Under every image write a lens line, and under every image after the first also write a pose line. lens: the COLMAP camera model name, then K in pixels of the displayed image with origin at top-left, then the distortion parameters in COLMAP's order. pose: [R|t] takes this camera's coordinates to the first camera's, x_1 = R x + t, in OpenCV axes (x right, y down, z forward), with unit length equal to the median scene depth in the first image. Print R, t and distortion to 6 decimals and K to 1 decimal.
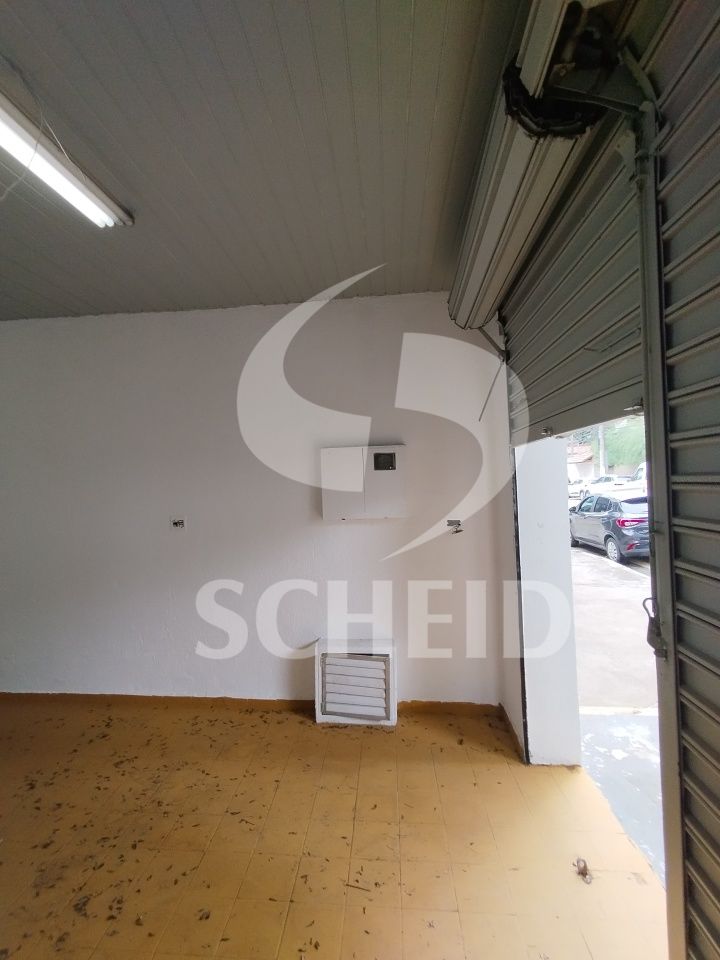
lens RADIAL K [[444.4, 0, 364.0], [0, 444.4, 478.2], [0, 0, 1]] dist [0.001305, 0.000191]
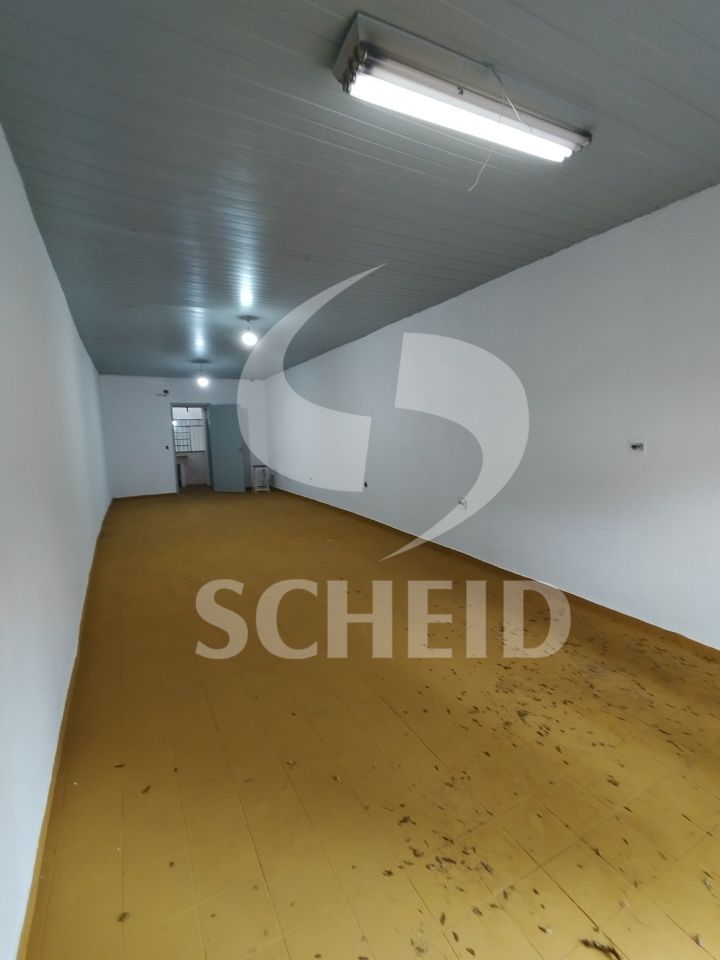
lens RADIAL K [[444.4, 0, 358.0], [0, 444.4, 482.2], [0, 0, 1]] dist [0.001305, 0.000191]
pose [[0.531338, 0.107226, -0.840347, 0.143598], [0.027548, 0.989246, 0.143643, 0.037373], [0.846712, -0.099473, 0.522670, -0.059805]]
